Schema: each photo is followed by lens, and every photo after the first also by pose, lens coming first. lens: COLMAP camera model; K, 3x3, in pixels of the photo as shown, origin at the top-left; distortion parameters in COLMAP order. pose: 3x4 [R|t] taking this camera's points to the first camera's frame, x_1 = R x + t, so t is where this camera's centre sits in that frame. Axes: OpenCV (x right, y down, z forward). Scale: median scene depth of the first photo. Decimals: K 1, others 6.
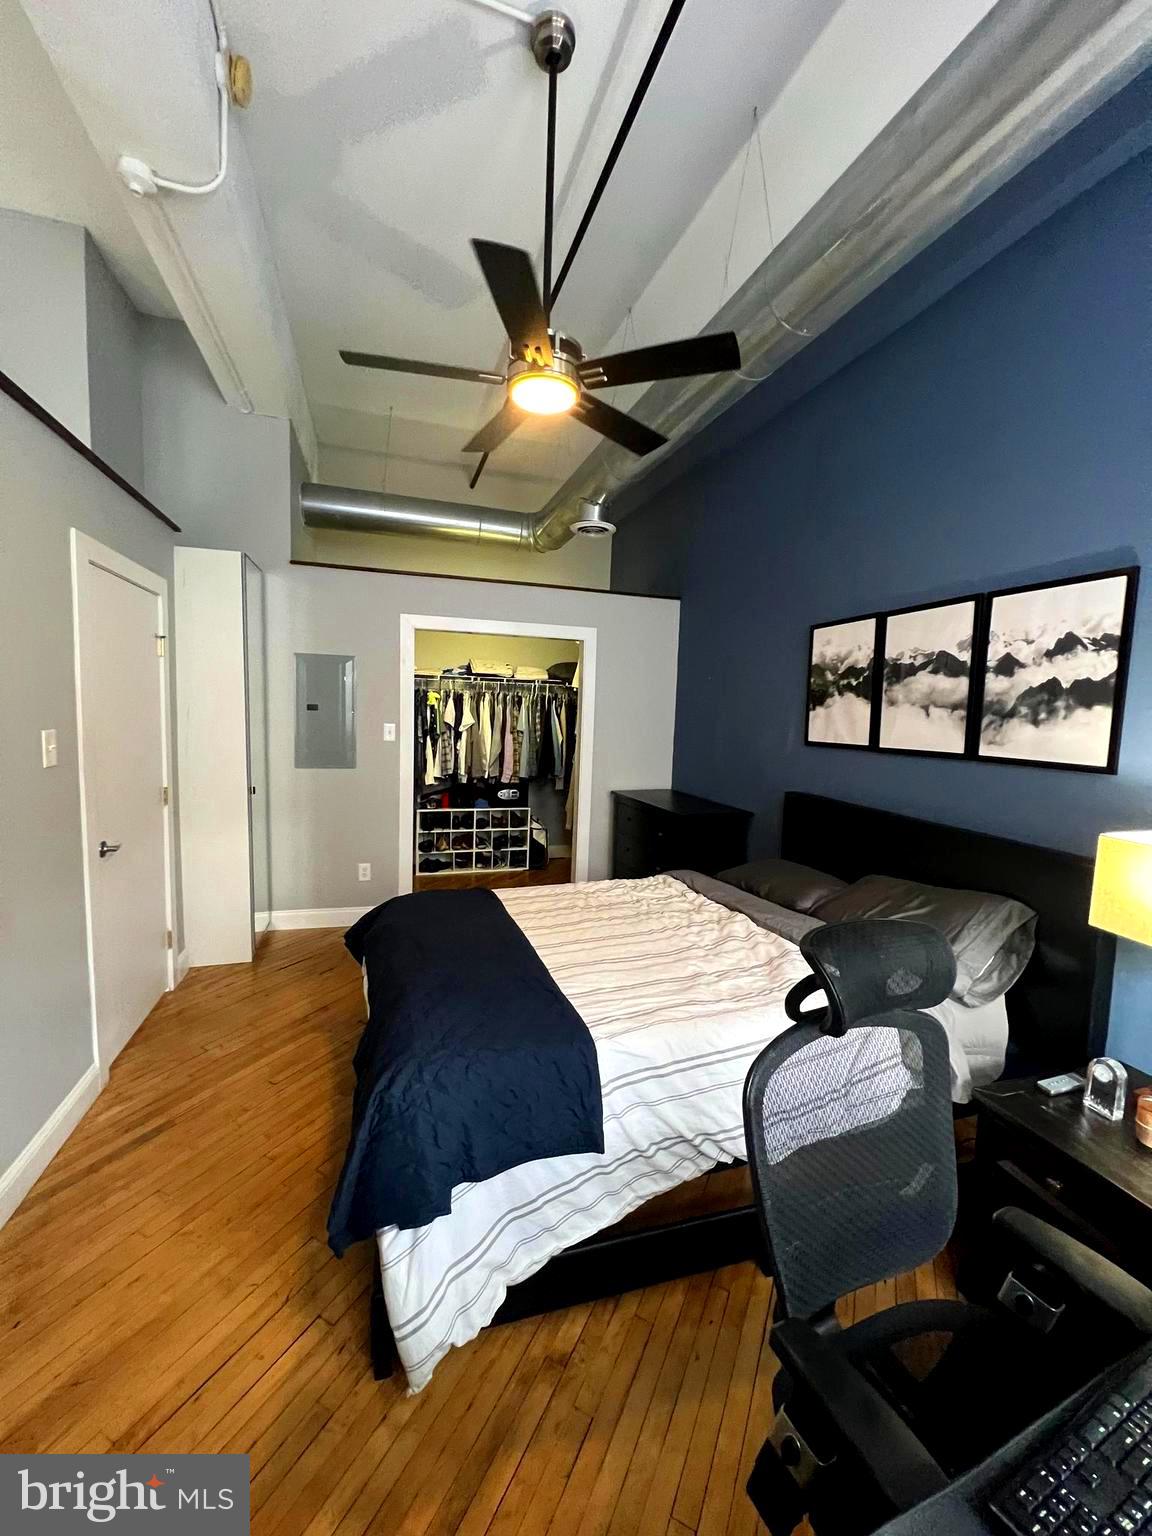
lens RADIAL K [[614.1, 0, 580.2], [0, 614.1, 763.9], [0, 0, 1]] dist [-0.002329, -0.000025]
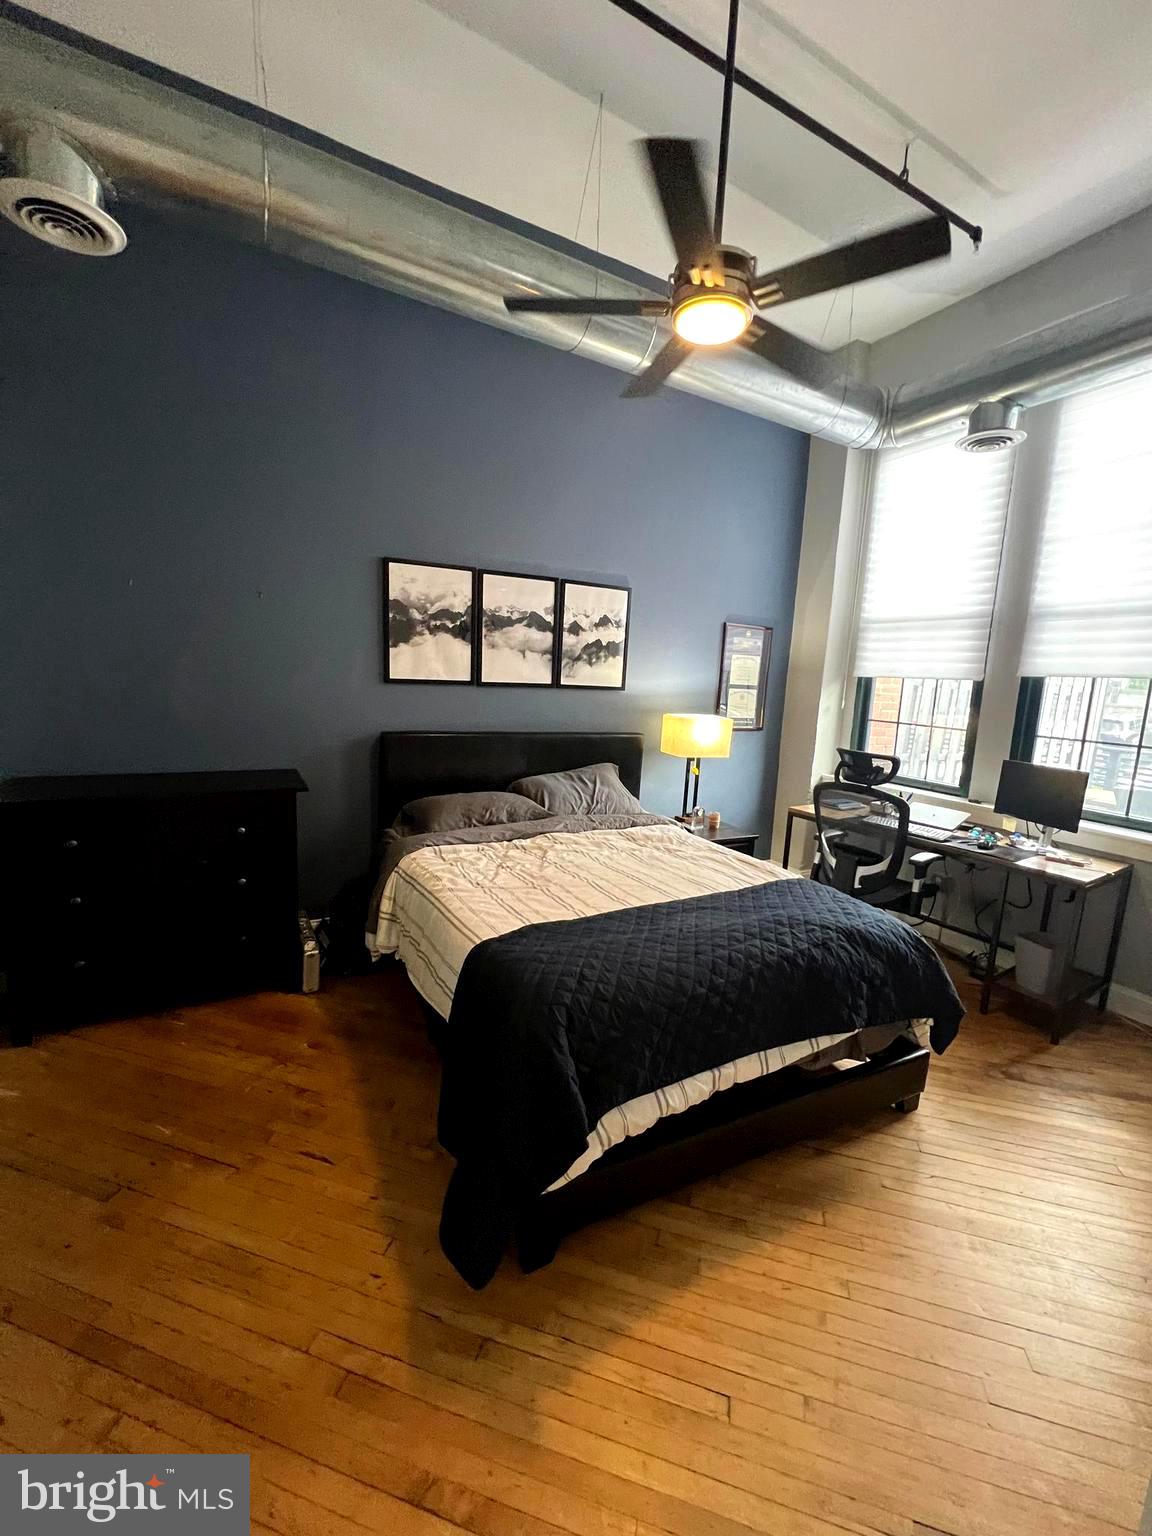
lens RADIAL K [[614.1, 0, 580.2], [0, 614.1, 763.9], [0, 0, 1]] dist [-0.002329, -0.000025]
pose [[-0.183091, -0.184445, 0.965639, -0.876161], [0.032525, 0.980568, 0.193463, -0.111264], [-0.982558, 0.066829, -0.173534, 1.175775]]
